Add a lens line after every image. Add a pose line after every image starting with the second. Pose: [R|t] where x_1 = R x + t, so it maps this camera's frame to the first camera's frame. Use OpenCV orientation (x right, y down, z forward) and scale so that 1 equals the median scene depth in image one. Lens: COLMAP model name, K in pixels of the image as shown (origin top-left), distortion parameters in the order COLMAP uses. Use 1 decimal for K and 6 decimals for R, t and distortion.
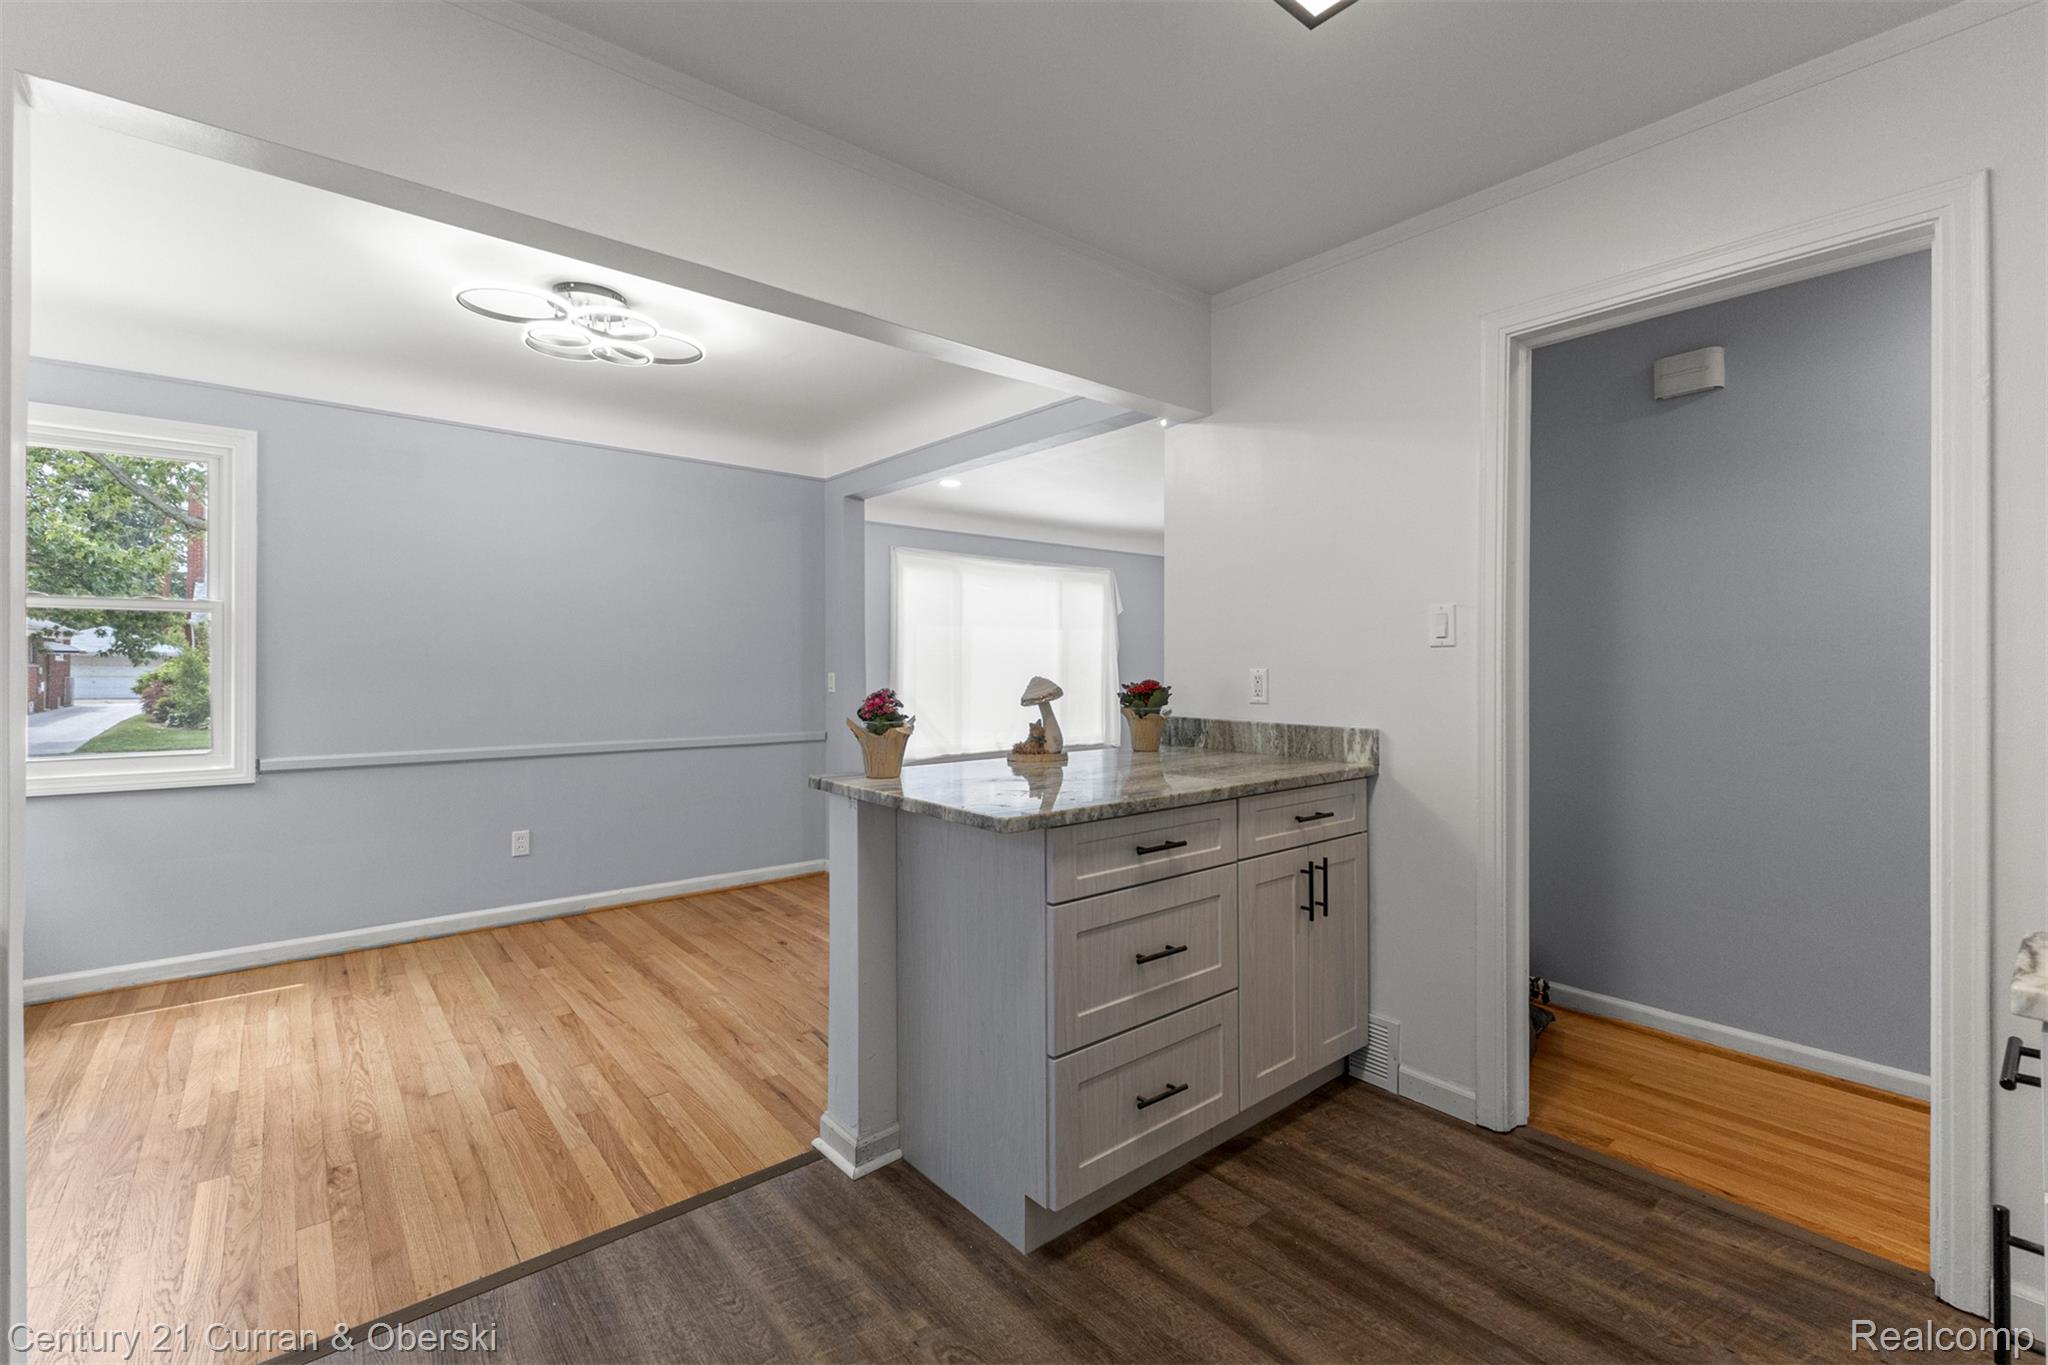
lens RADIAL K [[876.9, 0, 1032.3], [0, 876.9, 663.0], [0, 0, 1]] dist [0.001750, 0.000138]
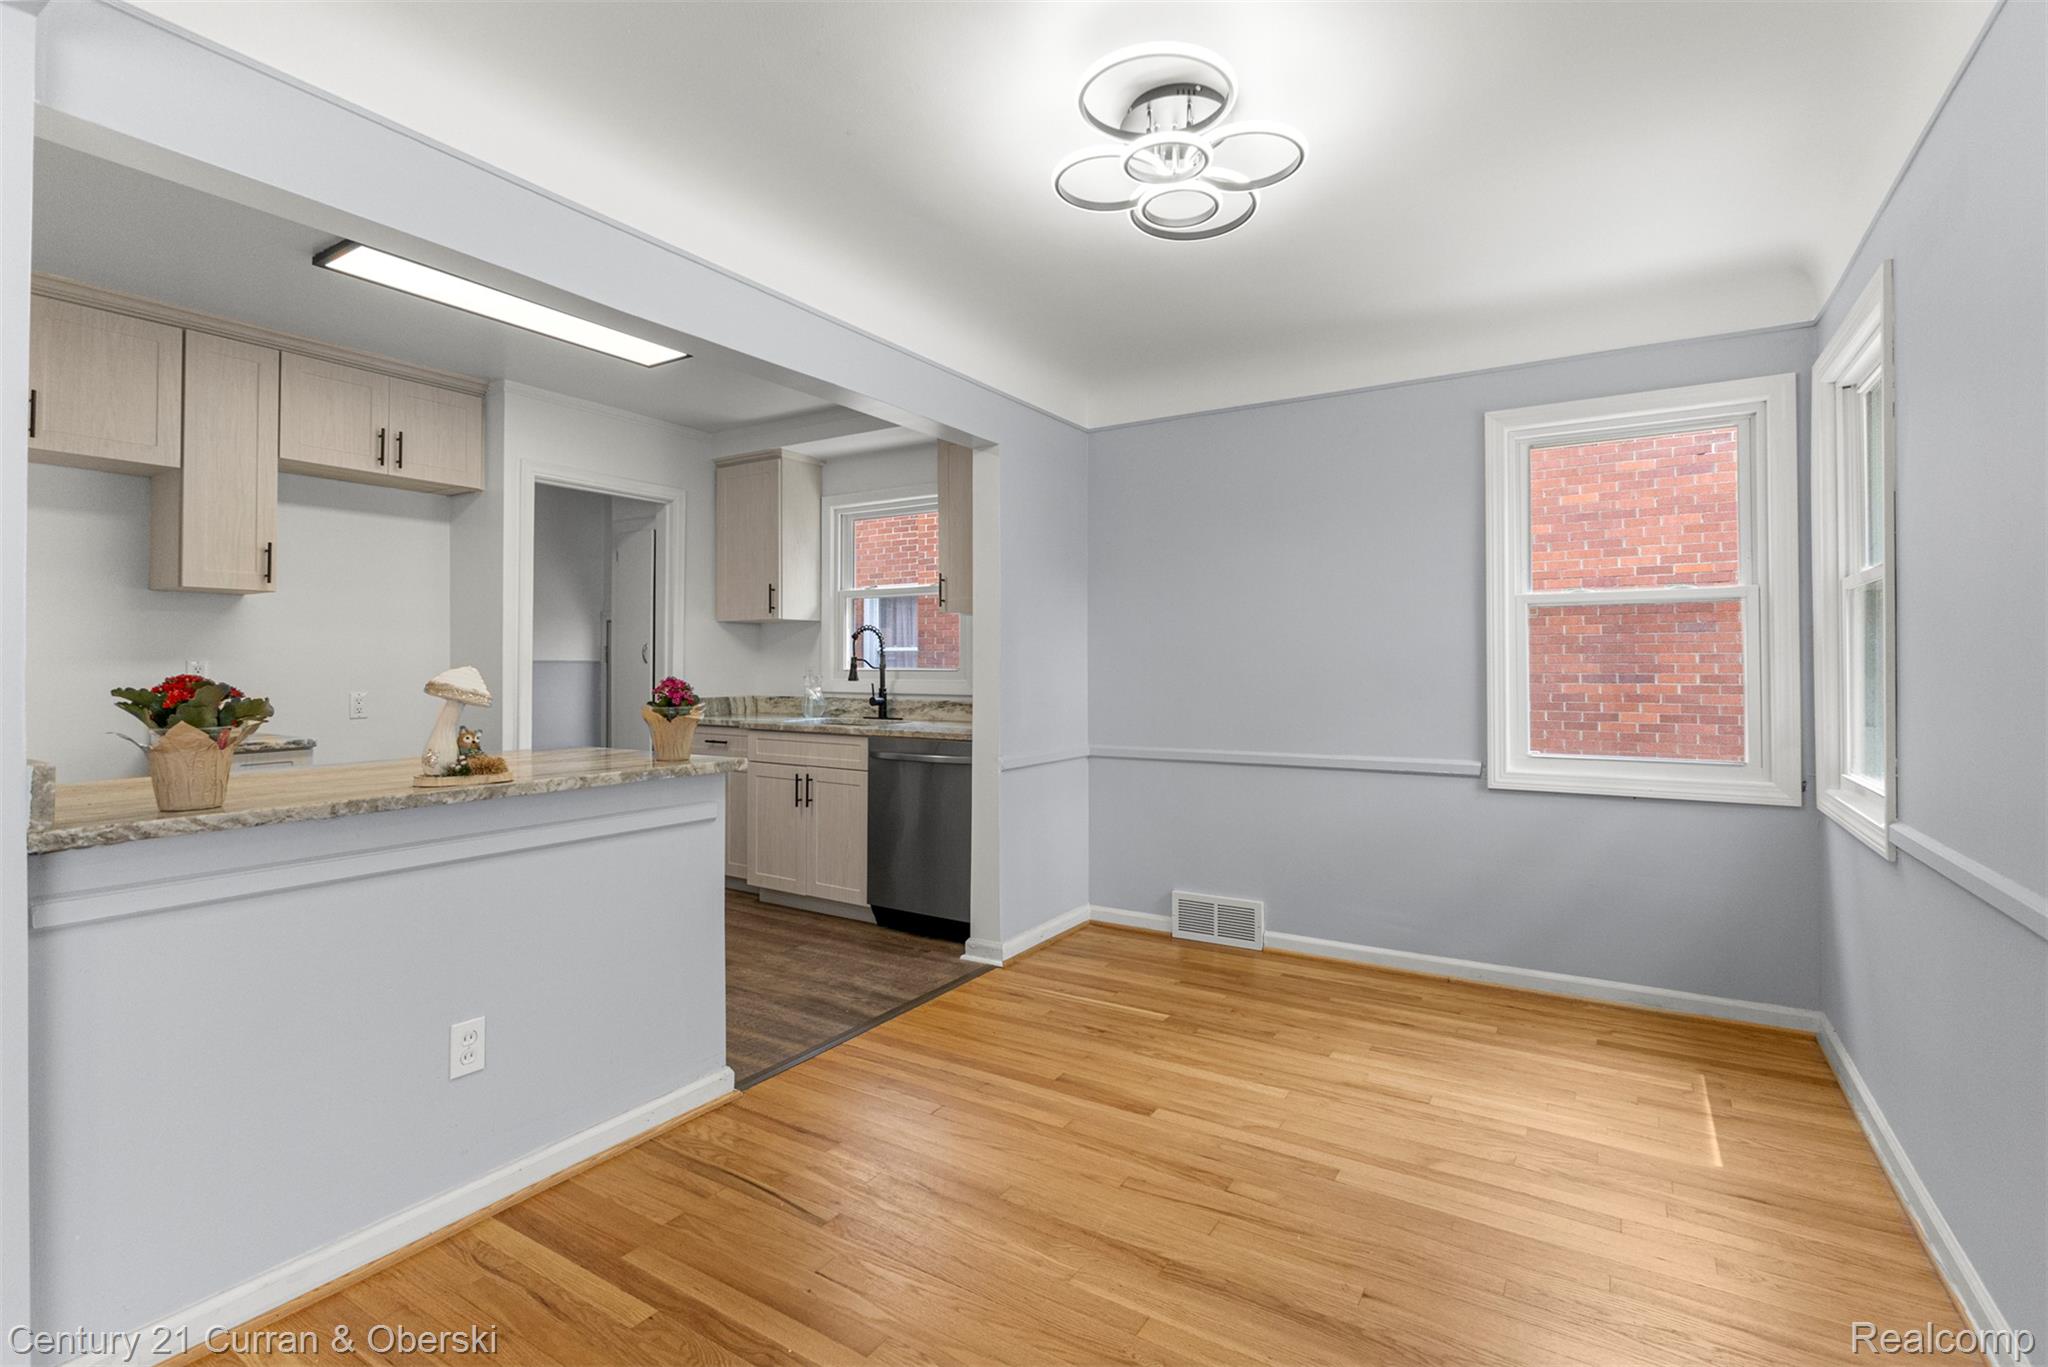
lens RADIAL K [[942.8, 0, 1033.8], [0, 942.8, 656.9], [0, 0, 1]] dist [-0.005473, 0.000391]
pose [[-0.952921, -0.006292, -0.303153, -0.222617], [-0.003121, 0.999935, -0.010943, 0.015512], [0.303202, -0.009481, -0.952879, 2.072577]]
